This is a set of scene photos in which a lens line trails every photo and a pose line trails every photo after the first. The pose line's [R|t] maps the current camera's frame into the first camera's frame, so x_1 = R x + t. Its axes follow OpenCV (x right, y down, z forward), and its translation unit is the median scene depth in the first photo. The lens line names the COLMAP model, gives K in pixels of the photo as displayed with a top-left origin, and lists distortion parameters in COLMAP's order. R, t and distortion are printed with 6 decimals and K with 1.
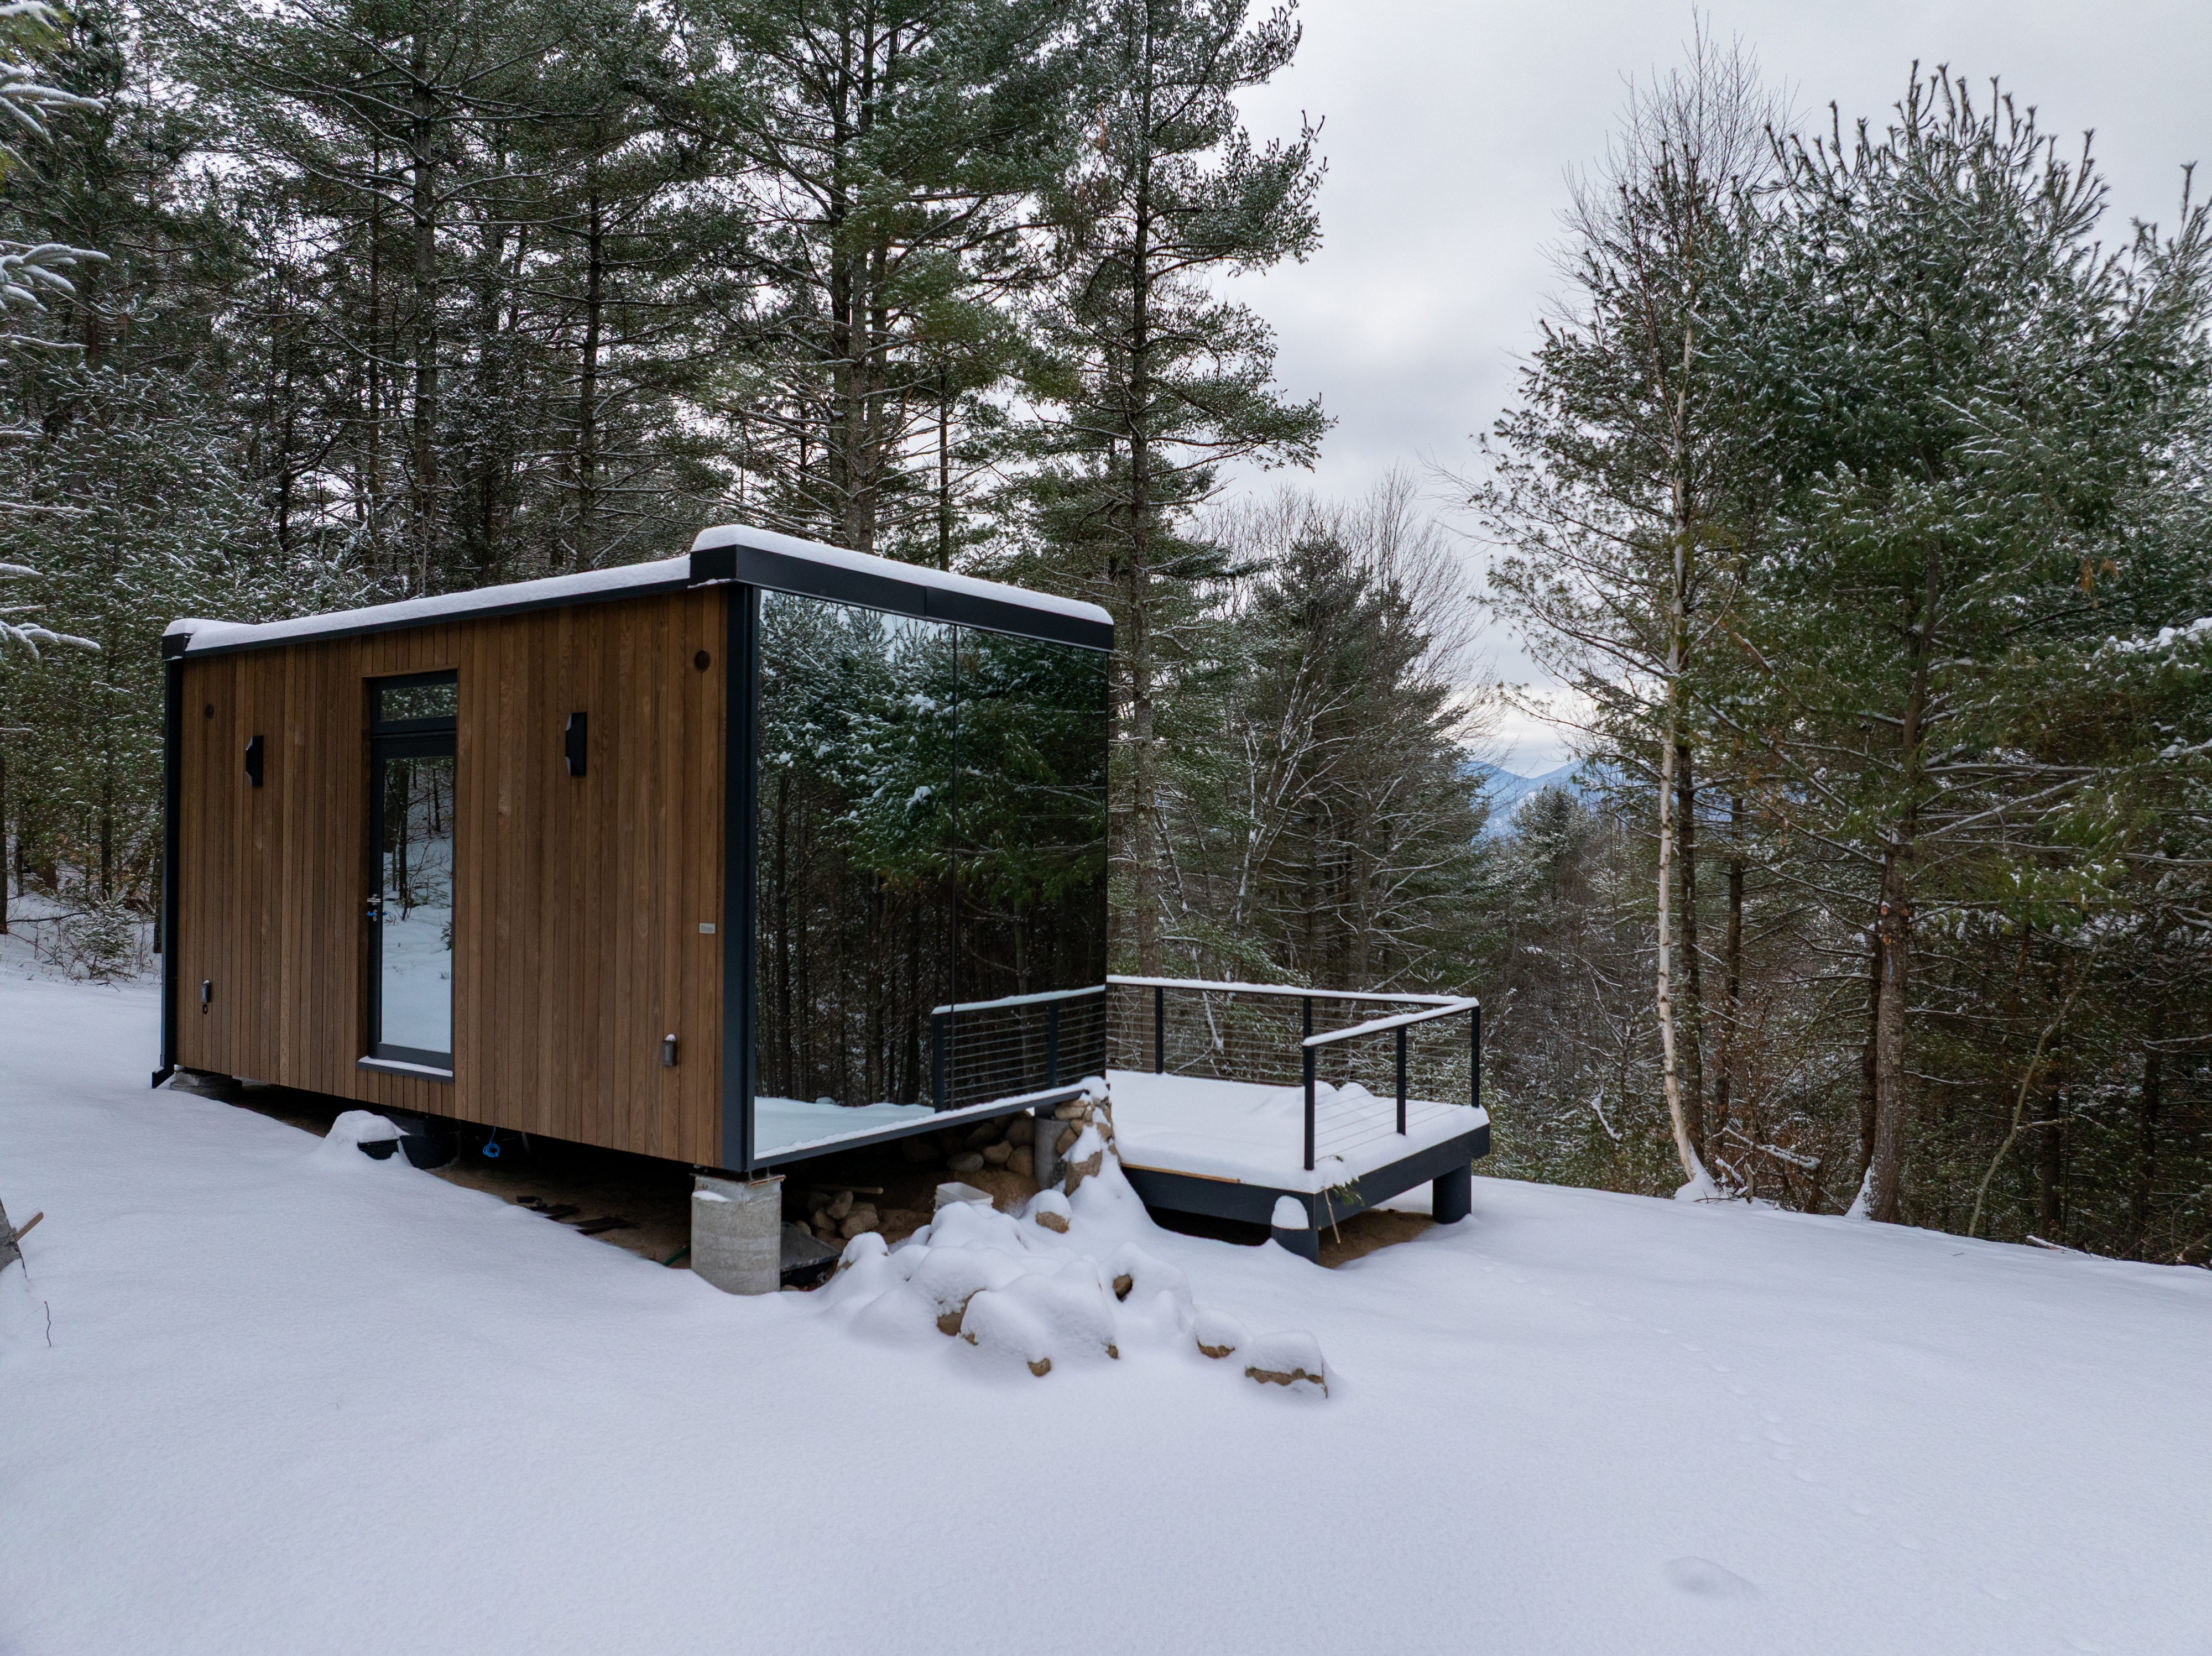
lens RADIAL K [[1554.7, 0, 1102.5], [0, 1554.7, 823.6], [0, 0, 1]] dist [-0.030406, -0.013921]
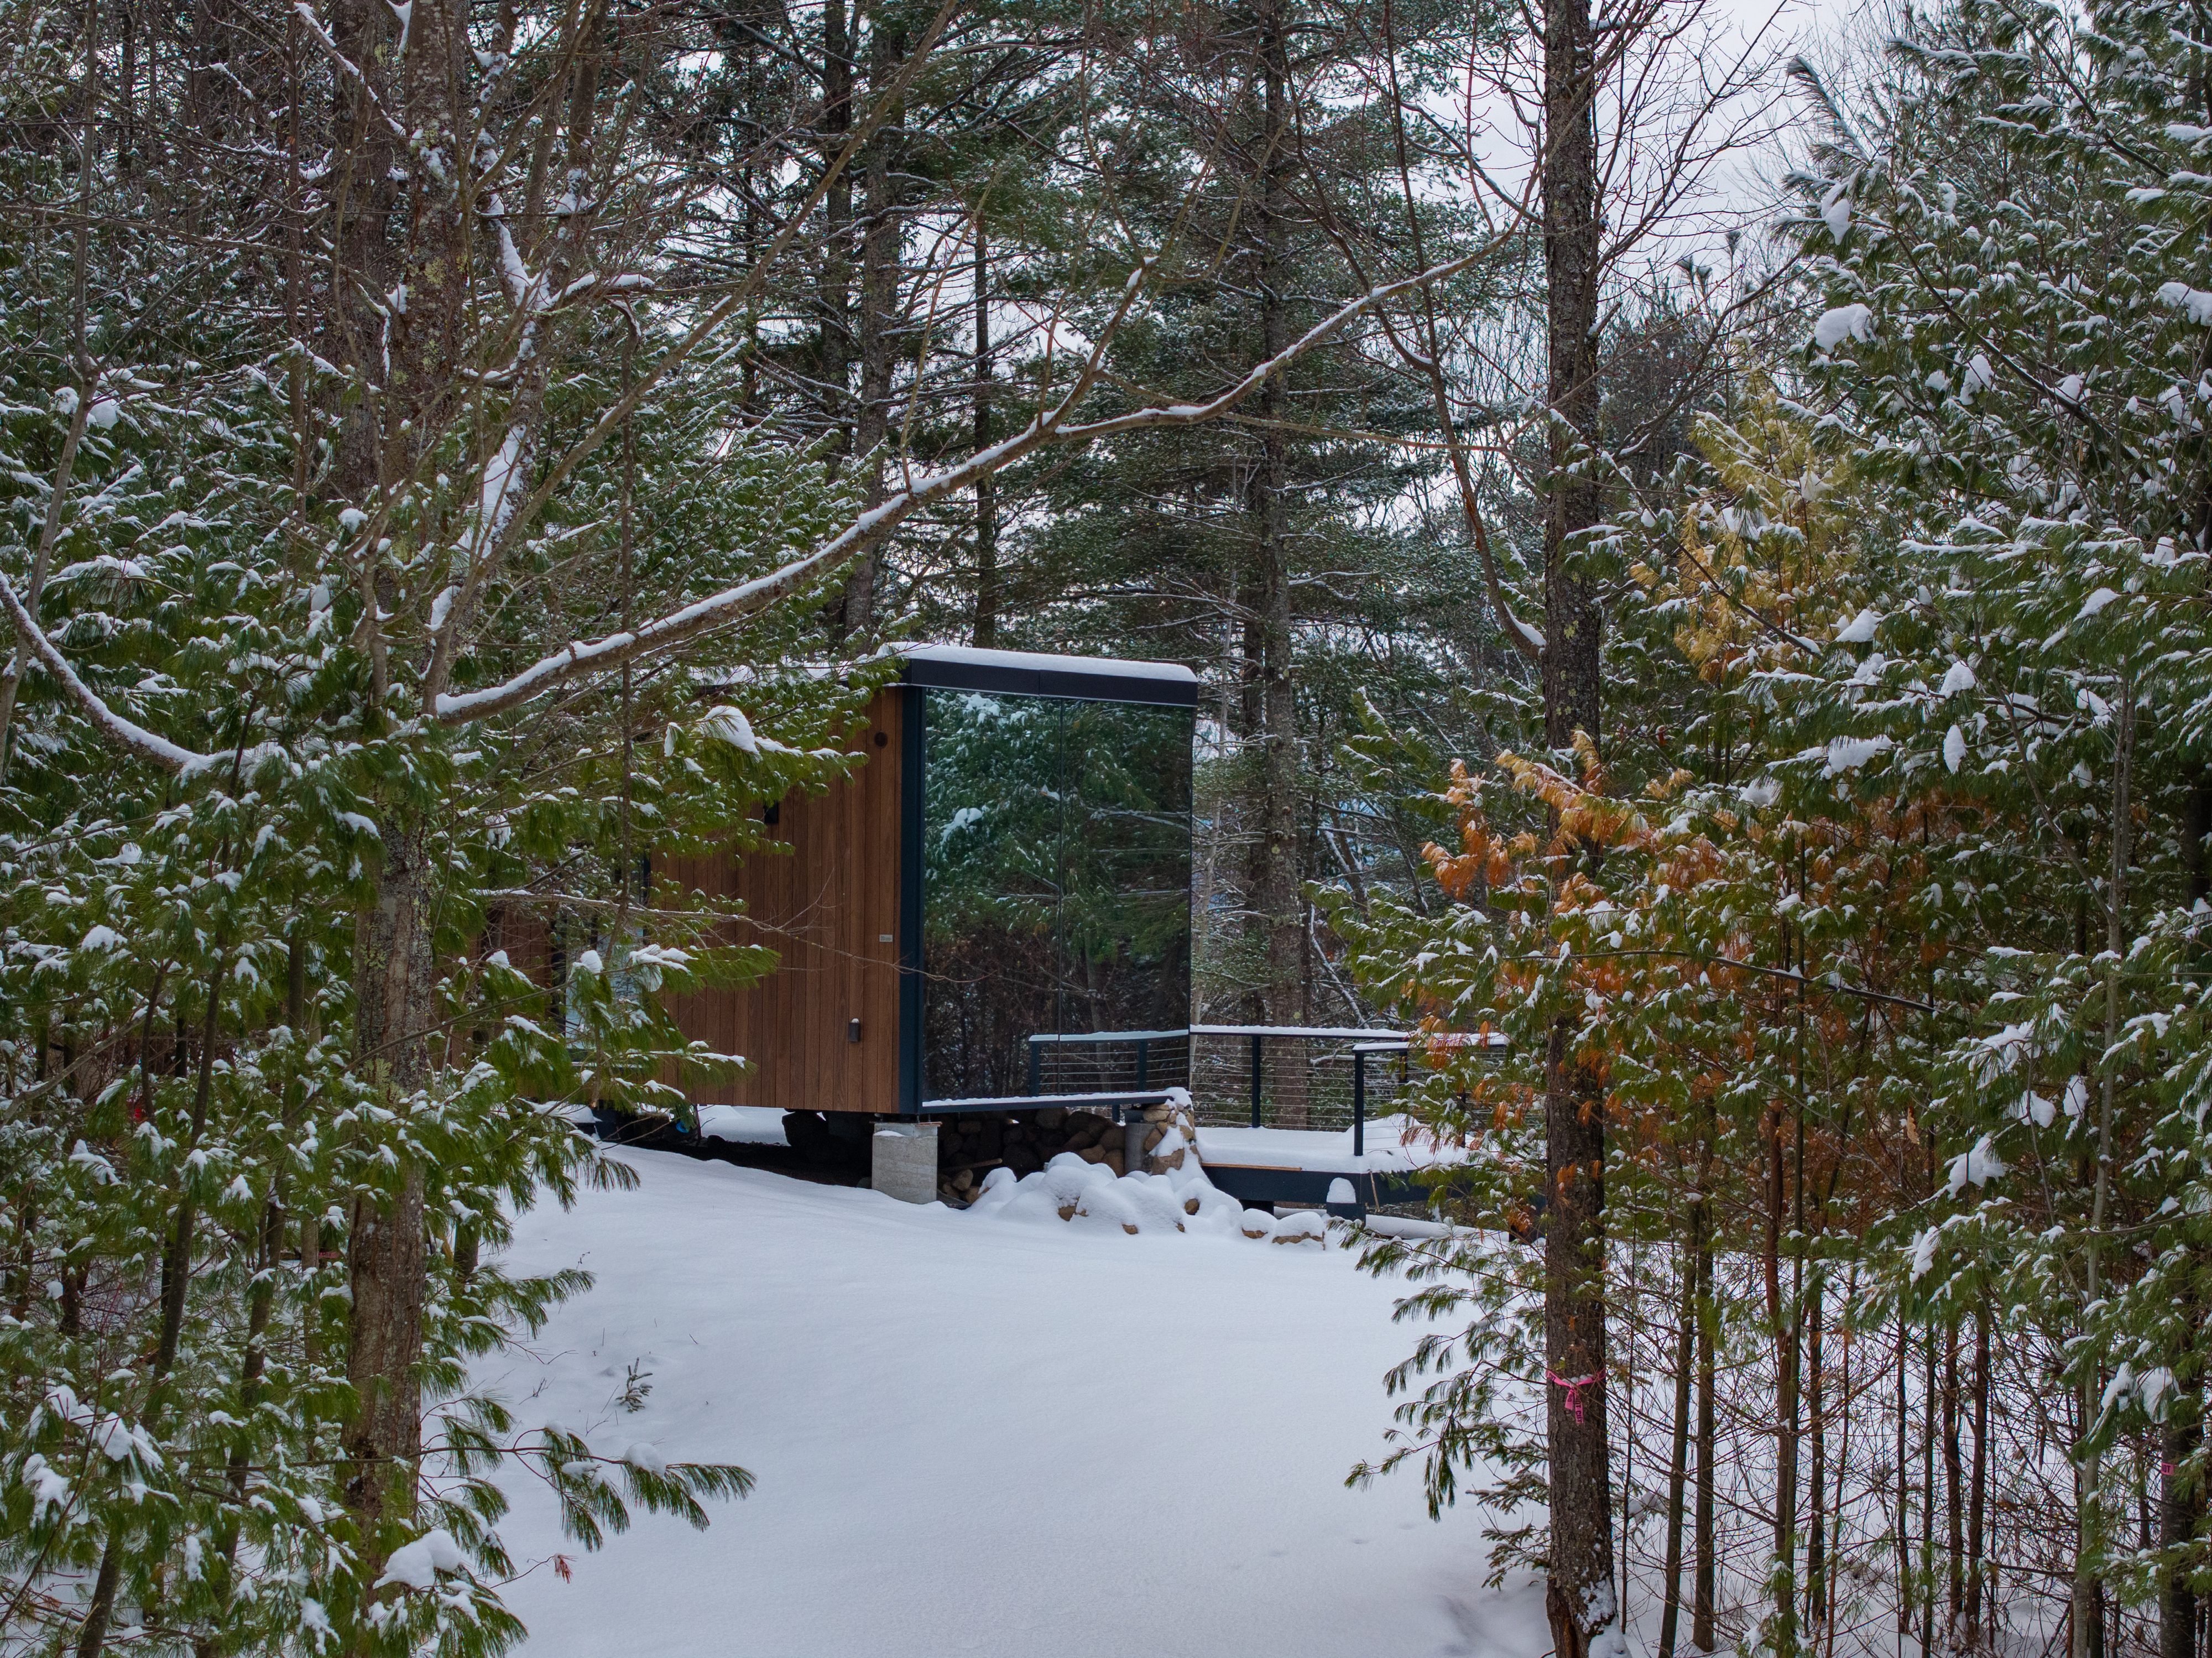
lens RADIAL K [[4492.2, 0, 1105.3], [0, 4492.2, 830.7], [0, 0, 1]] dist [-0.043535, 0.000000]
pose [[0.999036, 0.002460, -0.043837, 0.060016], [-0.002699, 0.999982, -0.005408, -0.003003], [0.043823, 0.005521, 0.999024, -1.610979]]
